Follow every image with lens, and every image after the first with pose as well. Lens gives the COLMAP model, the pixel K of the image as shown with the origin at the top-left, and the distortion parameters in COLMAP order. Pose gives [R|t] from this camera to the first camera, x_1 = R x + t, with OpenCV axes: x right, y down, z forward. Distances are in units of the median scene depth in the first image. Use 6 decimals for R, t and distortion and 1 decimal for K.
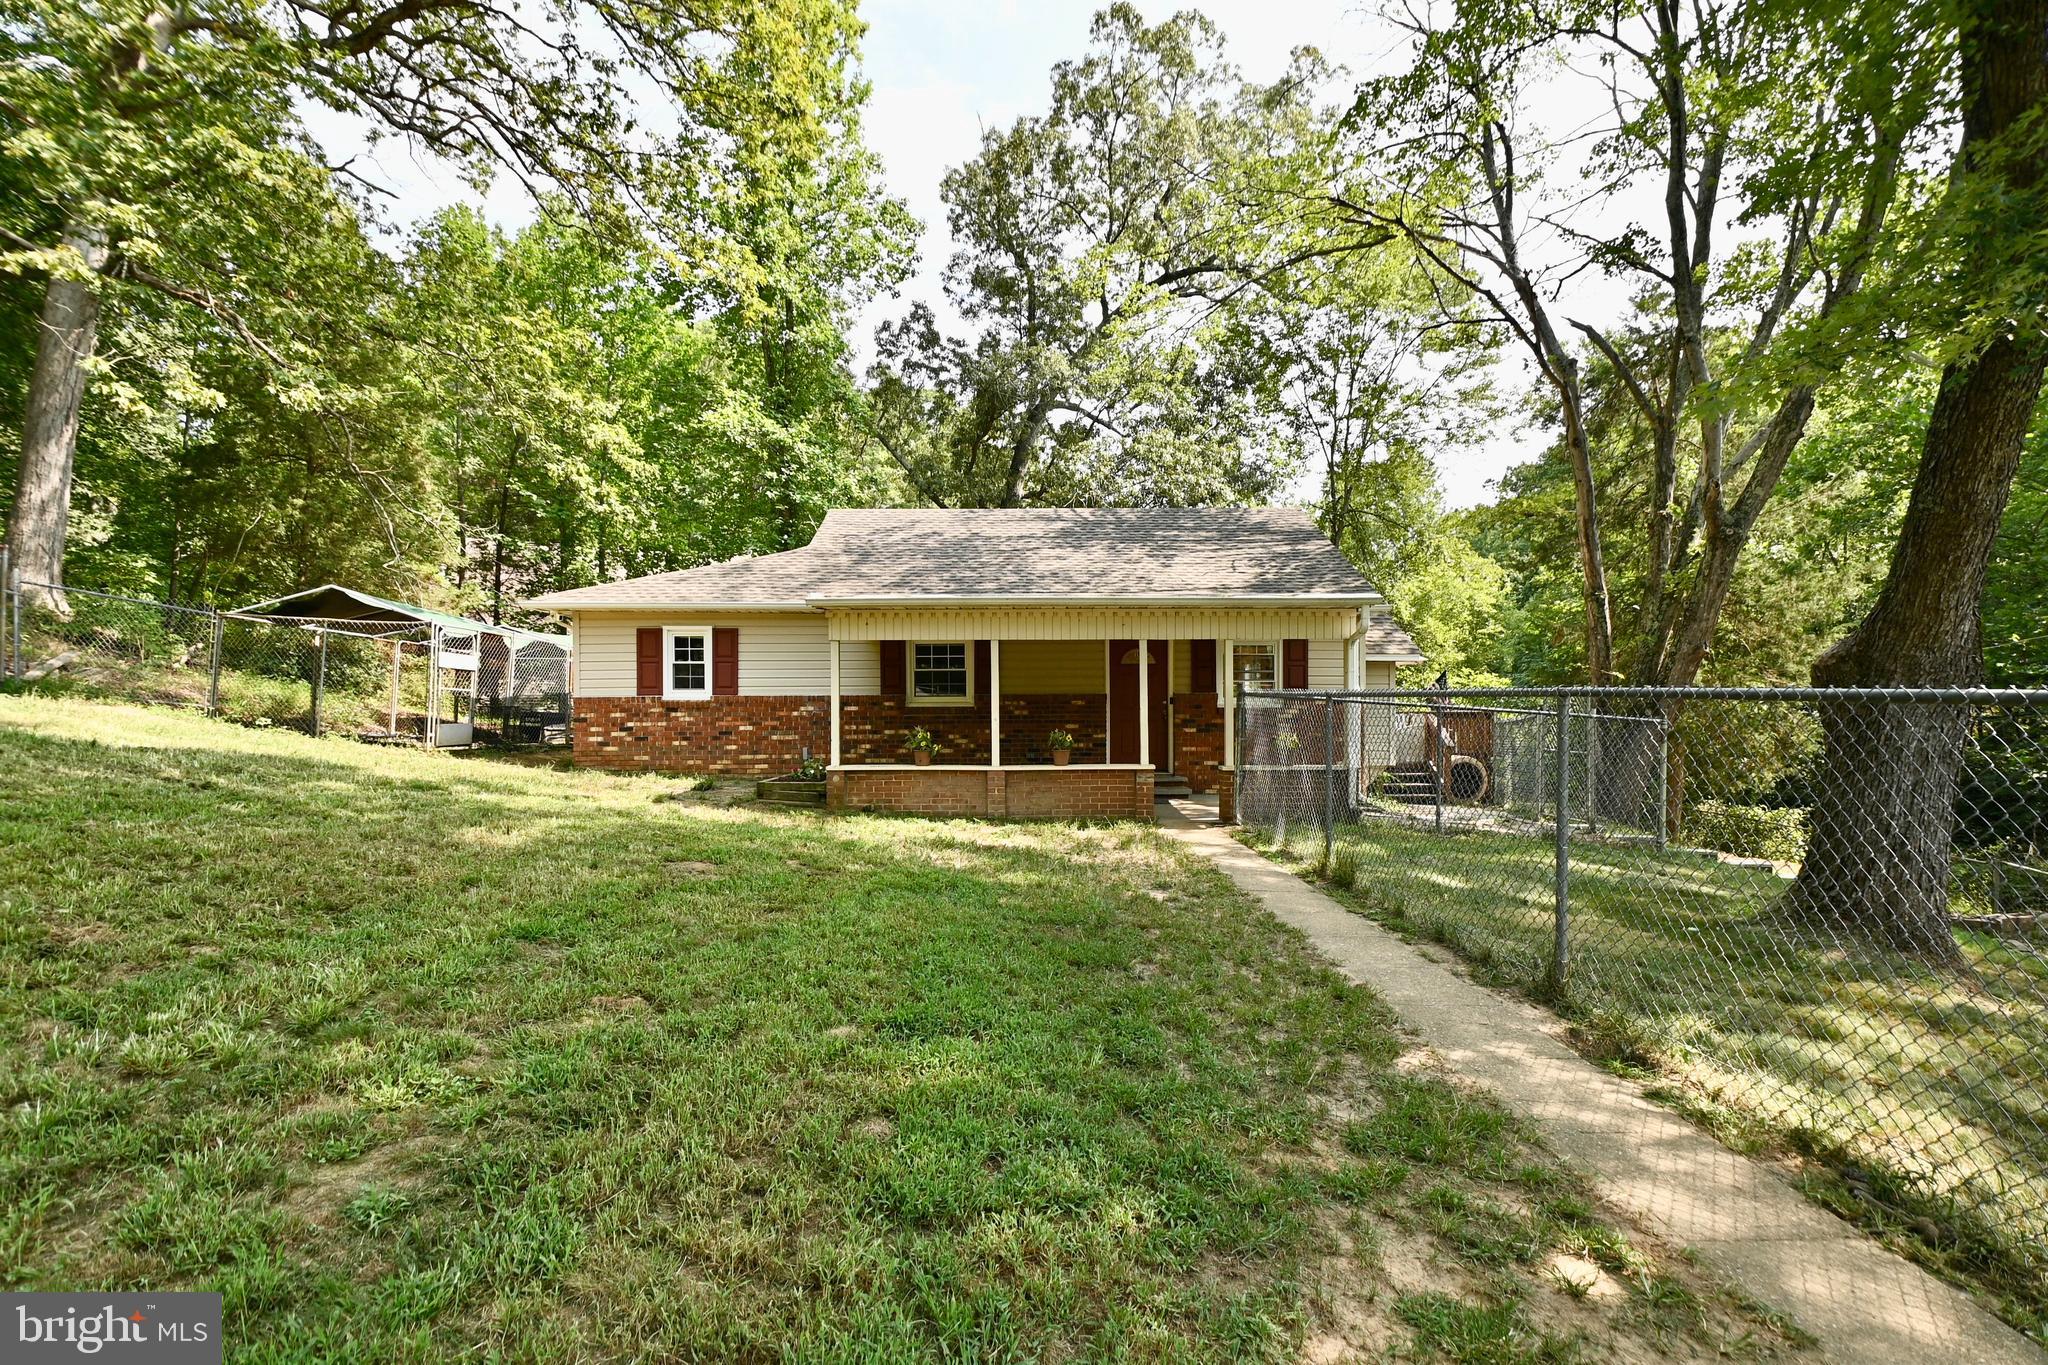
lens RADIAL K [[916.0, 0, 1038.0], [0, 916.0, 712.8], [0, 0, 1]] dist [0.022537, -0.025626]
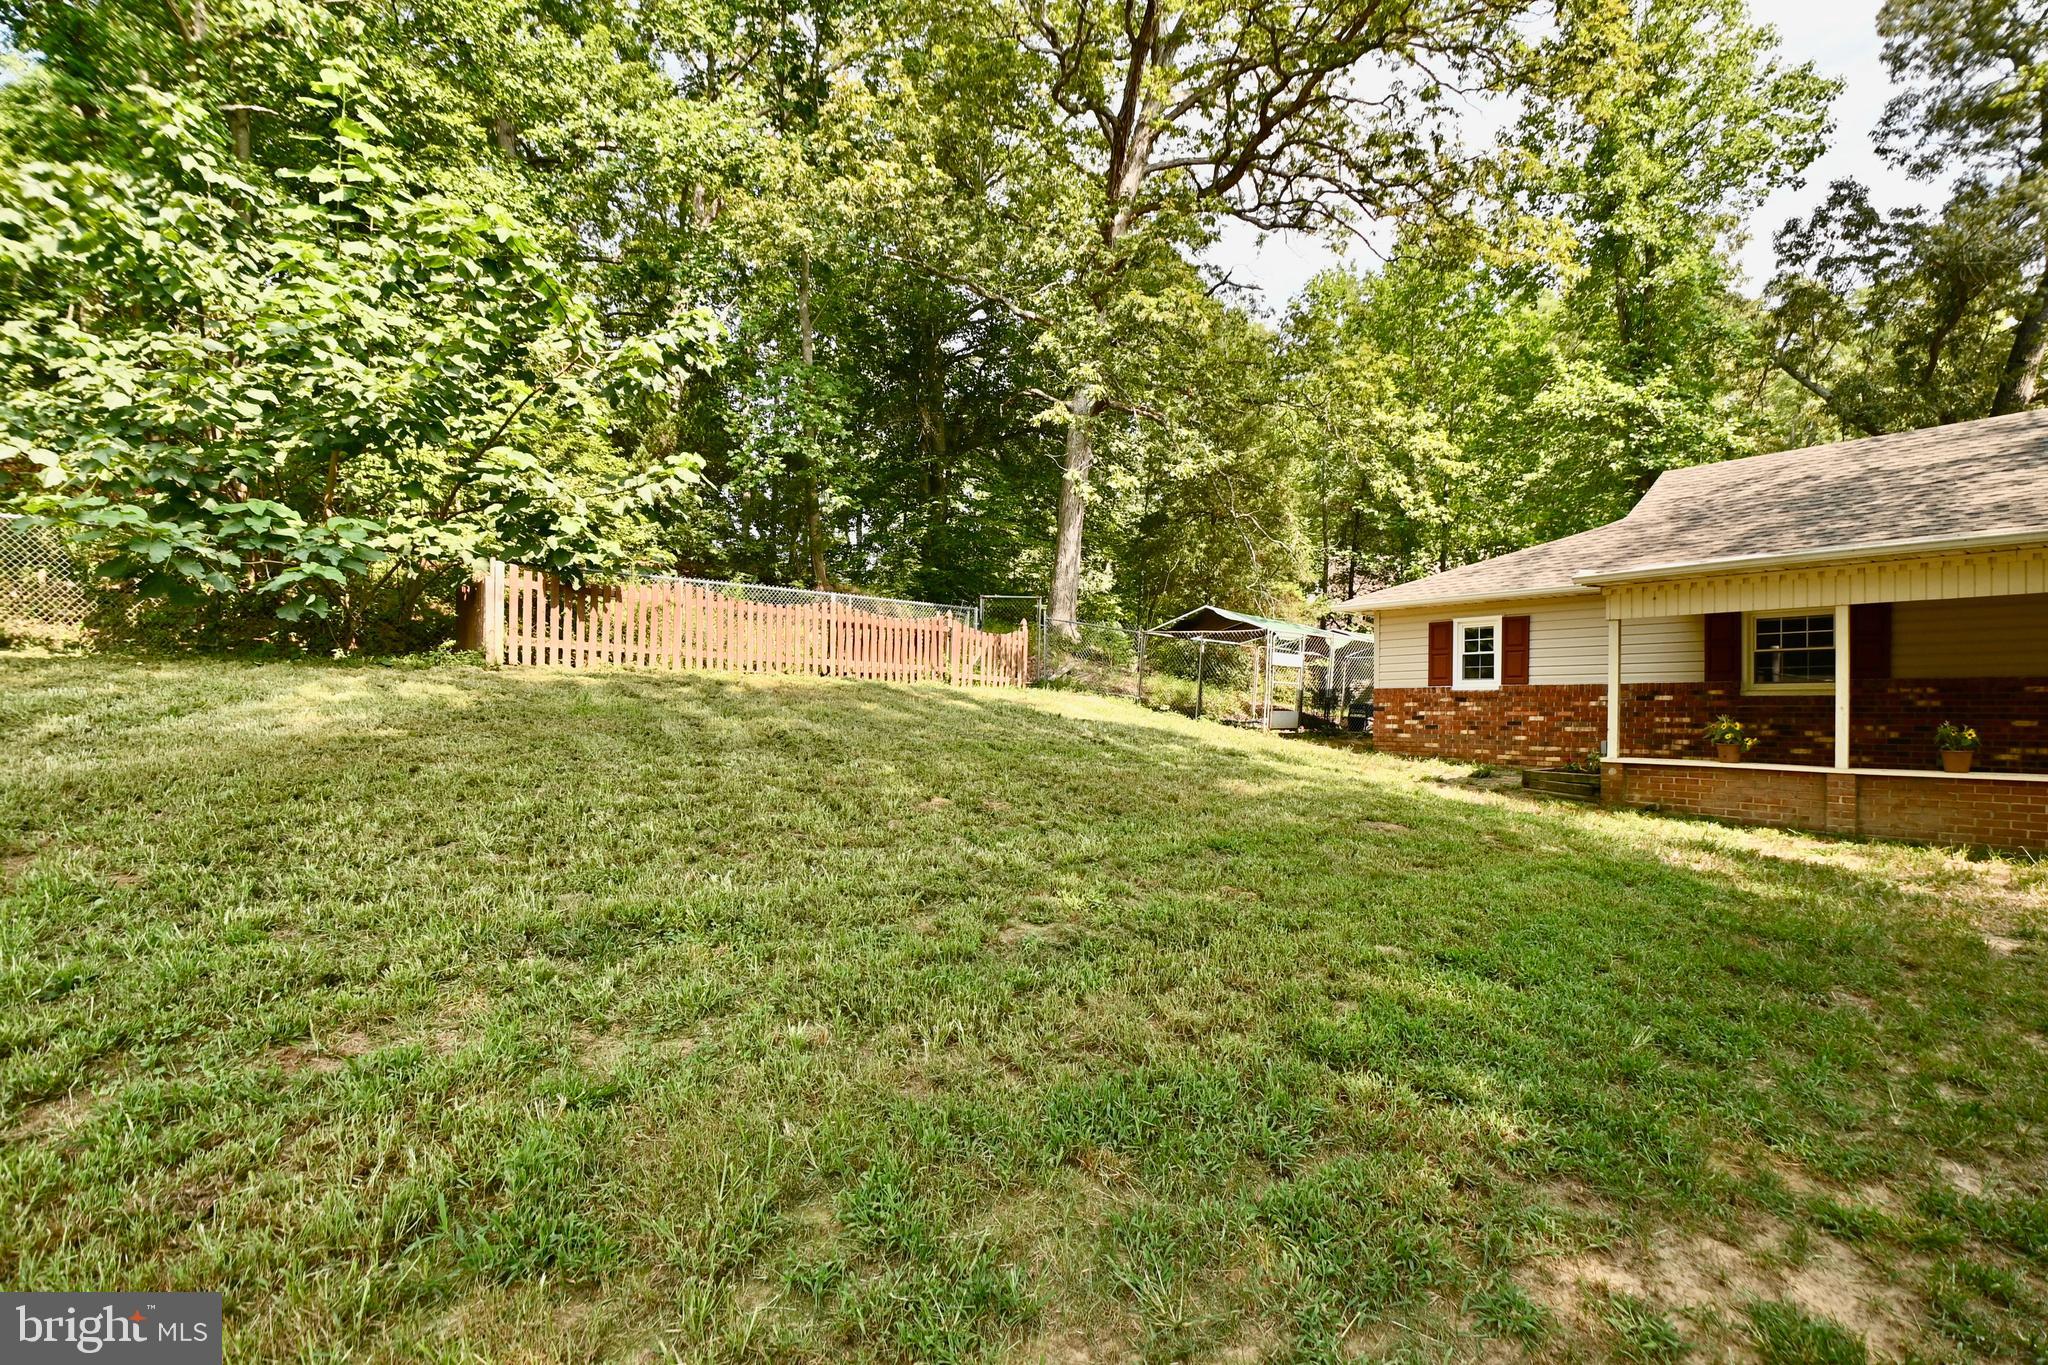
lens RADIAL K [[925.3, 0, 1020.7], [0, 925.3, 724.6], [0, 0, 1]] dist [-0.000408, -0.012382]
pose [[0.605089, 0.019271, -0.795925, 0.113979], [-0.012734, 0.999813, 0.014527, 0.014140], [0.796056, 0.001345, 0.605221, -0.018788]]
